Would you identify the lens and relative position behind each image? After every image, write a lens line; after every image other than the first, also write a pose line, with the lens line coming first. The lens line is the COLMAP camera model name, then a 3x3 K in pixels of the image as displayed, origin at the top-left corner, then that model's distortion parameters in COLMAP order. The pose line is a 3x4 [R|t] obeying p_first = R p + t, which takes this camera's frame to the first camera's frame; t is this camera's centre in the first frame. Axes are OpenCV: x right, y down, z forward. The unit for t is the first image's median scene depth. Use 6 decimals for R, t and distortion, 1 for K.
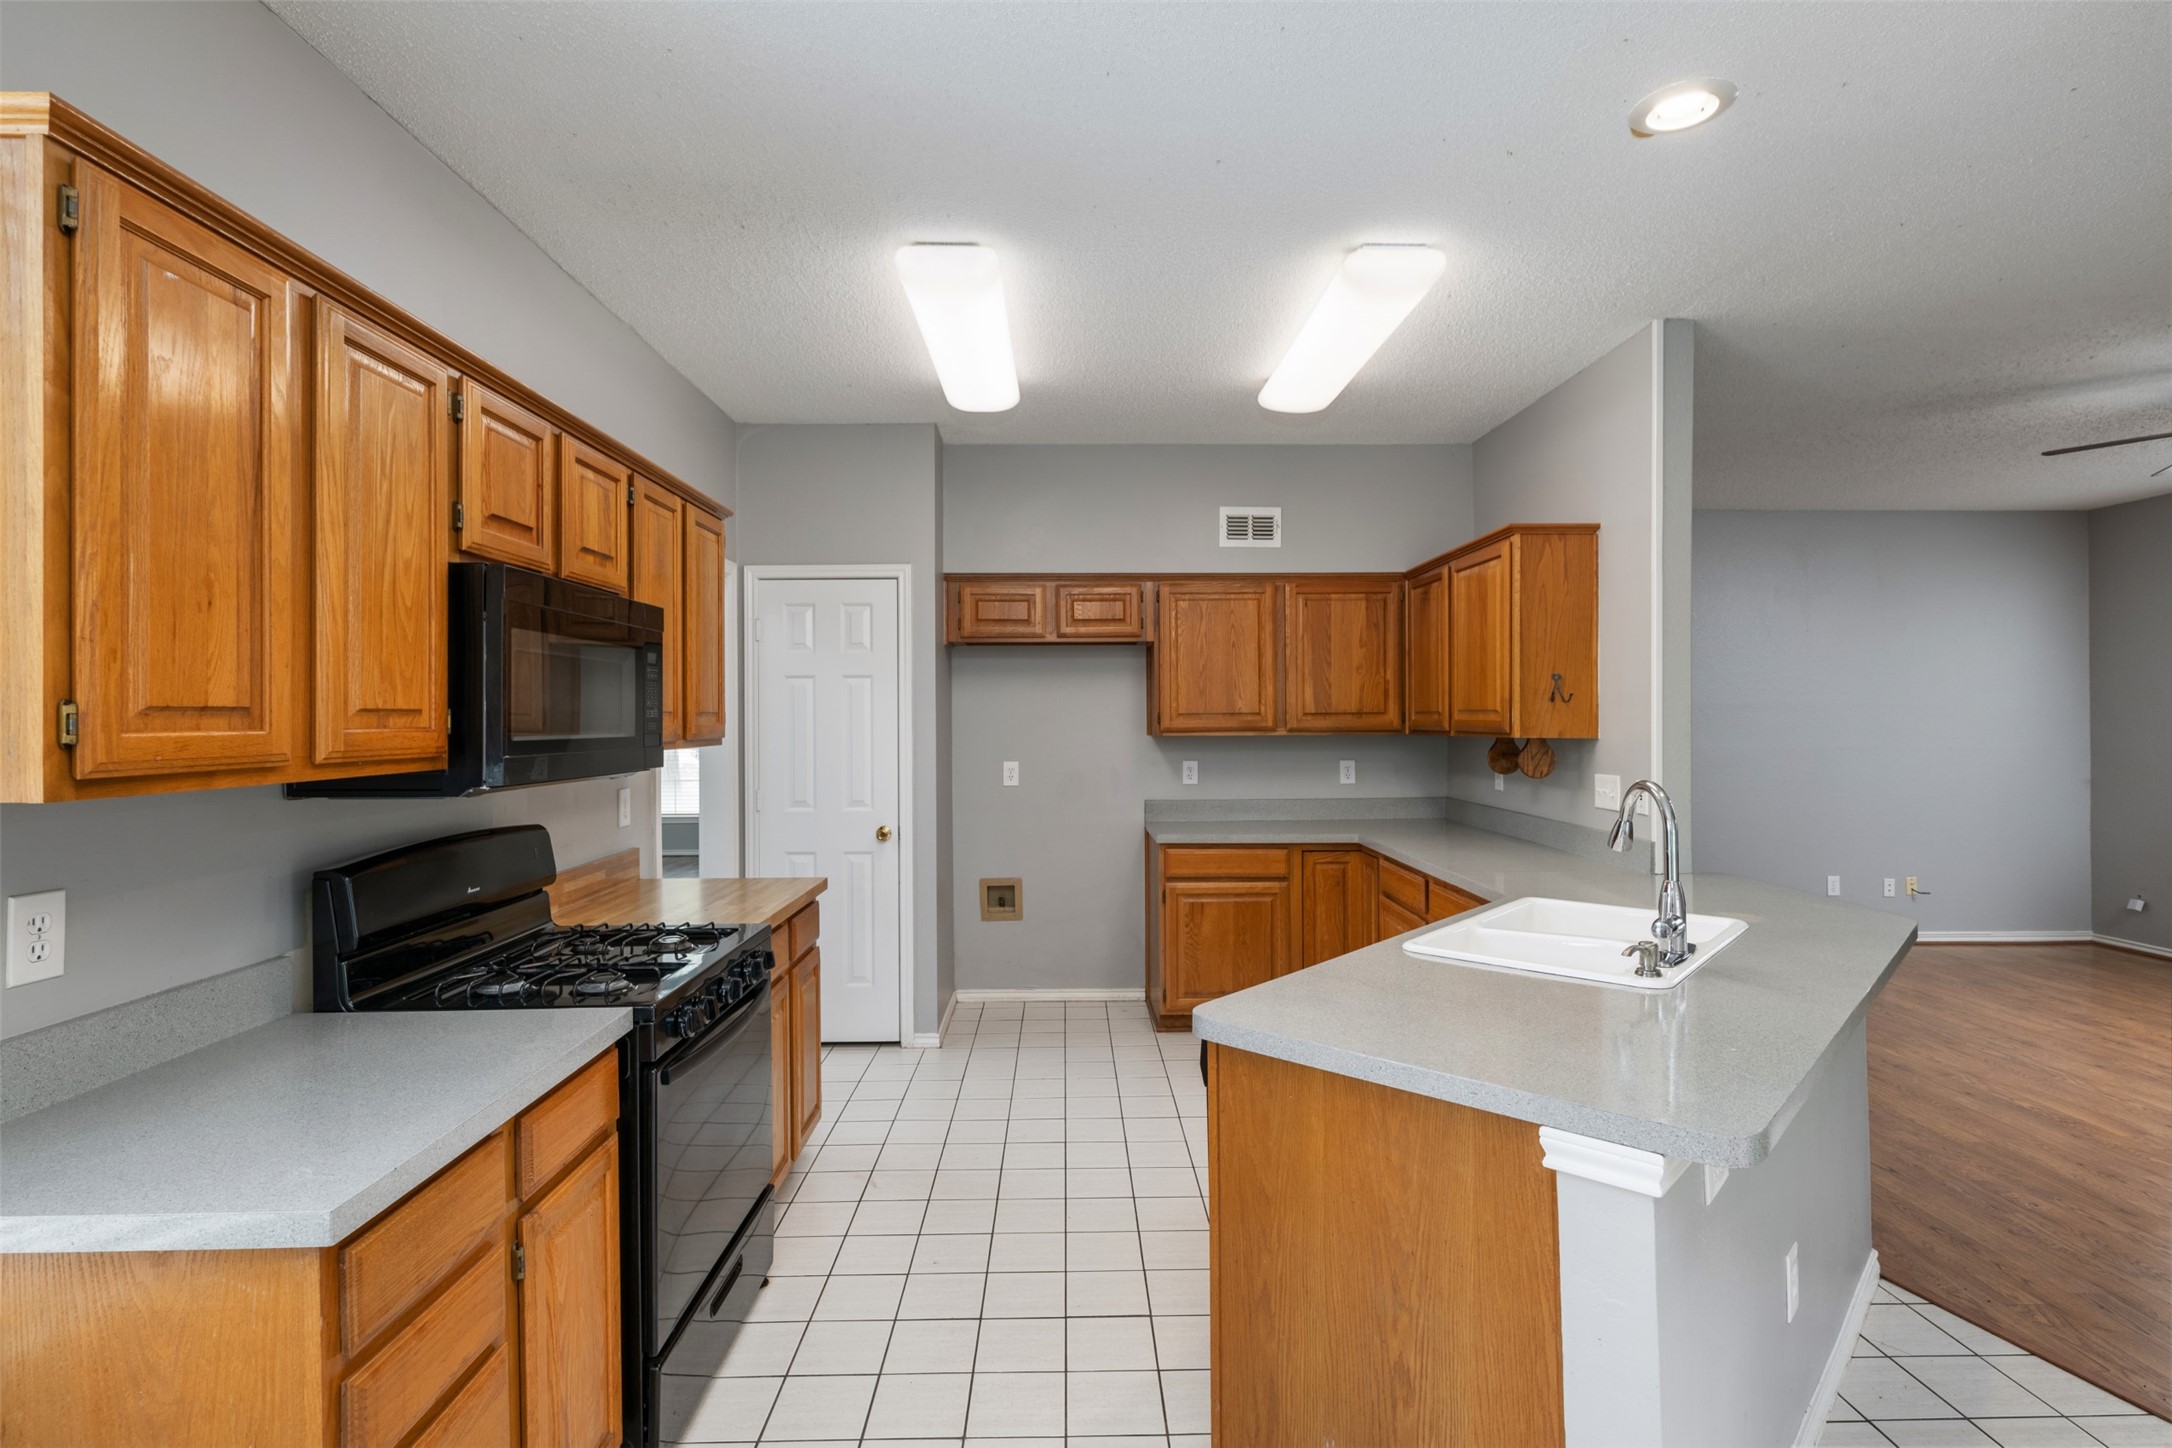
lens RADIAL K [[1045.9, 0, 1087.3], [0, 1045.9, 714.7], [0, 0, 1]] dist [0.000736, -0.000211]
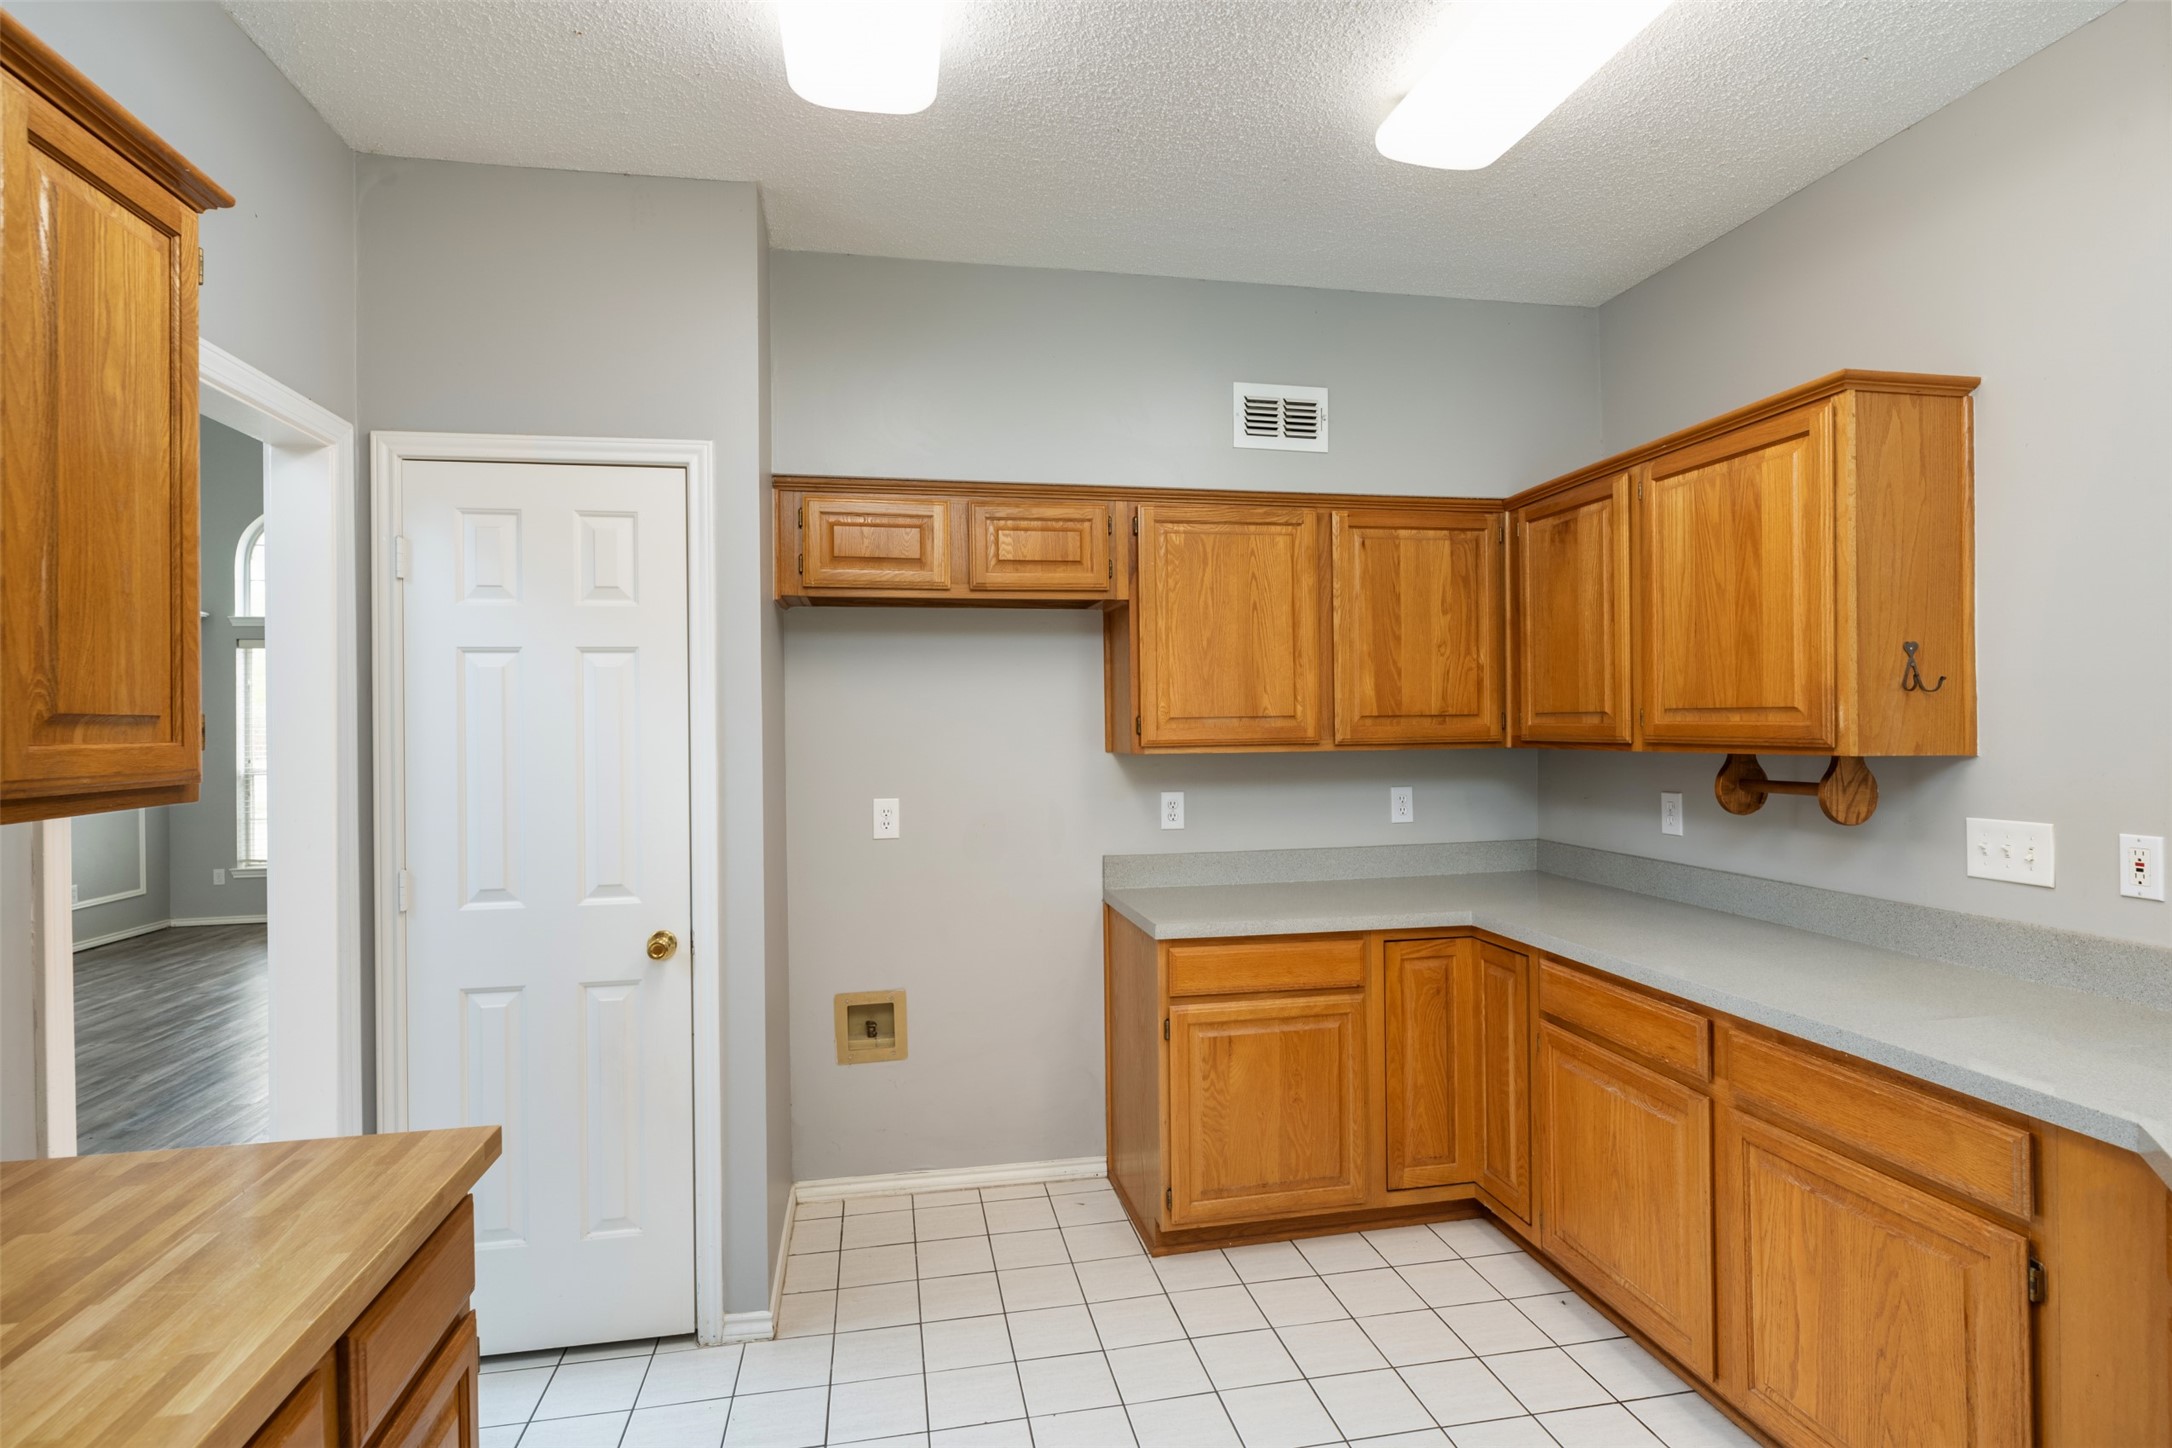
lens RADIAL K [[1087.3, 0, 1091.0], [0, 1087.3, 722.2], [0, 0, 1]] dist [-0.004960, 0.000327]
pose [[0.985753, -0.005206, 0.168119, -0.065525], [0.005195, 0.999986, 0.000506, 0.001185], [-0.168120, 0.000375, 0.985767, 0.381701]]
